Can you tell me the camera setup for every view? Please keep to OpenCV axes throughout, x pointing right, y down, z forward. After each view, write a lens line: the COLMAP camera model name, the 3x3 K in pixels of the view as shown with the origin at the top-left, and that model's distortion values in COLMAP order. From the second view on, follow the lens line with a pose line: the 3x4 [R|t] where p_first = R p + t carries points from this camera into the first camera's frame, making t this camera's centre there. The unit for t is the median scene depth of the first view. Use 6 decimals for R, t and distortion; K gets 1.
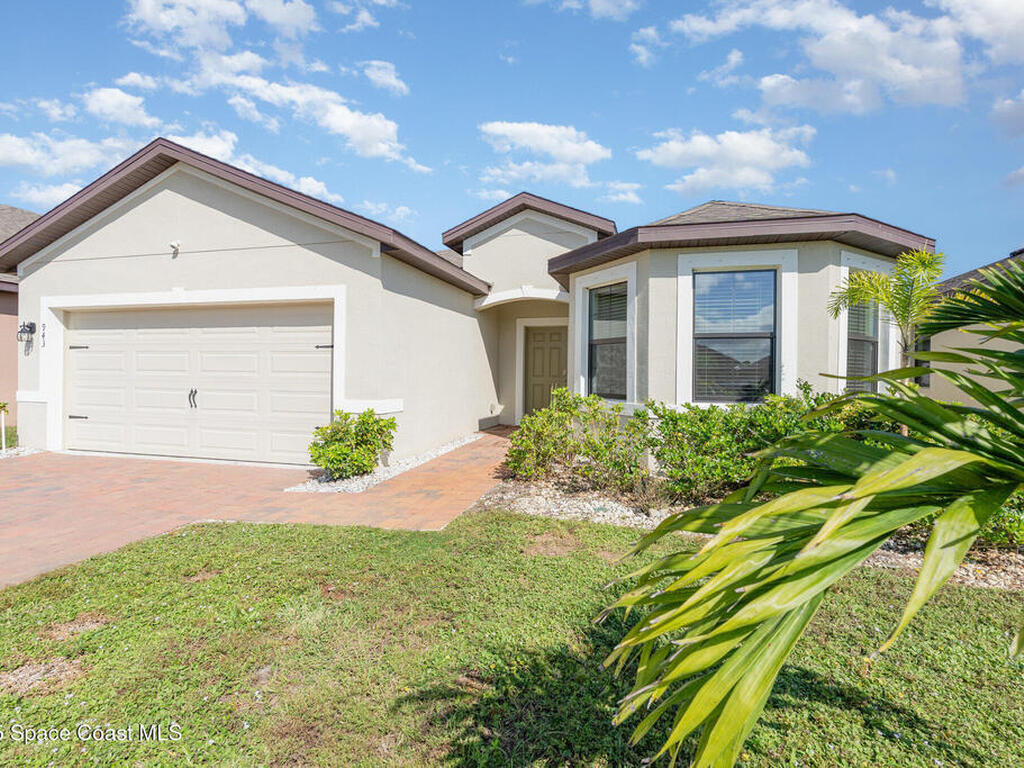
lens RADIAL K [[504.4, 0, 516.5], [0, 504.4, 378.4], [0, 0, 1]] dist [-0.005545, 0.000128]
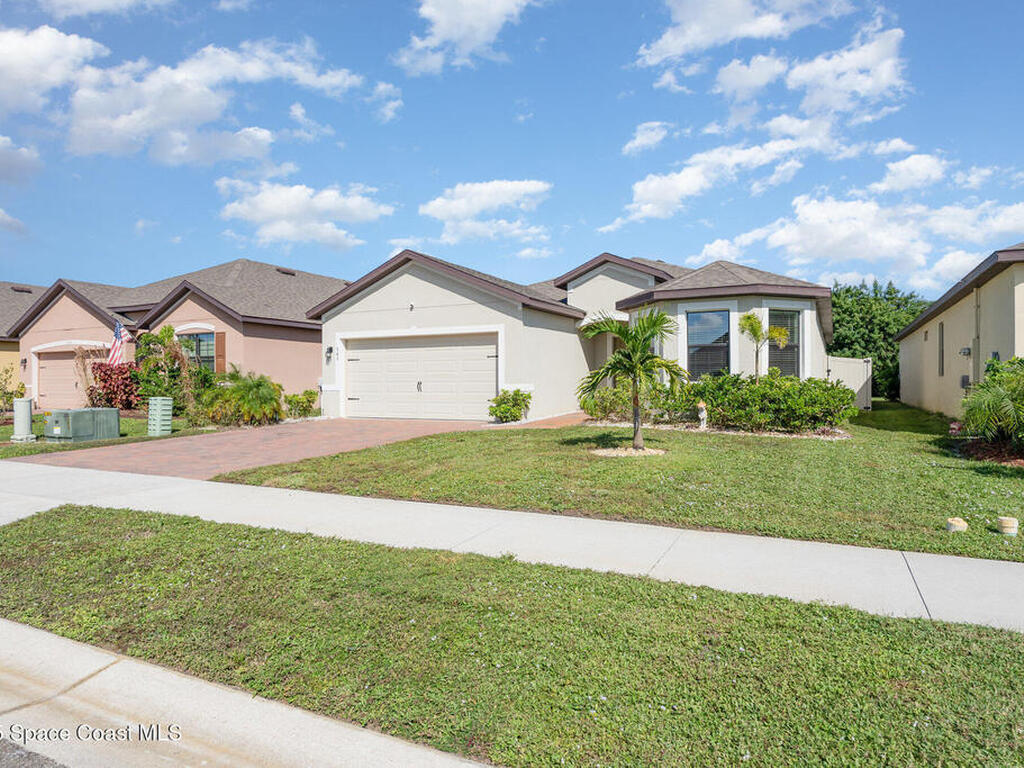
lens RADIAL K [[603.4, 0, 526.2], [0, 603.4, 386.0], [0, 0, 1]] dist [-0.007198, 0.000853]
pose [[0.980920, -0.015386, -0.193803, 0.165496], [0.015789, 0.999875, 0.000534, 0.044819], [0.193771, -0.003584, 0.981040, -1.112845]]
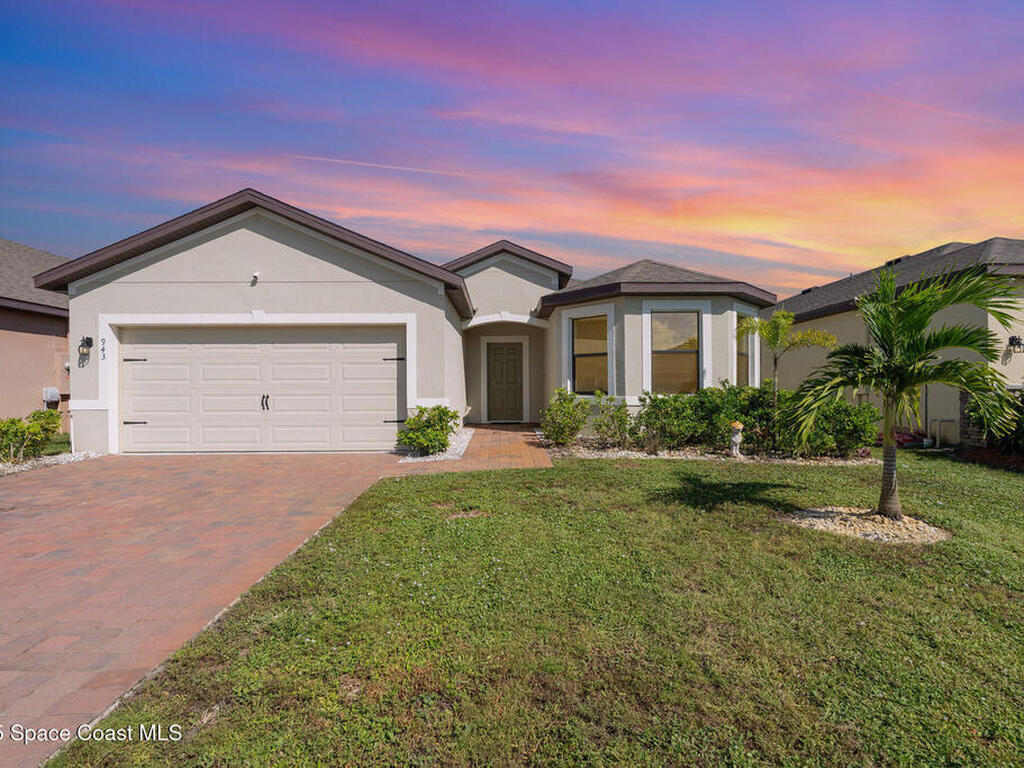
lens RADIAL K [[504.4, 0, 514.1], [0, 504.4, 392.2], [0, 0, 1]] dist [-0.005545, 0.000128]
pose [[0.963772, -0.018464, 0.266089, -0.404089], [0.017500, 0.999829, 0.005993, 0.019864], [-0.266154, -0.001119, 0.963930, -0.336751]]
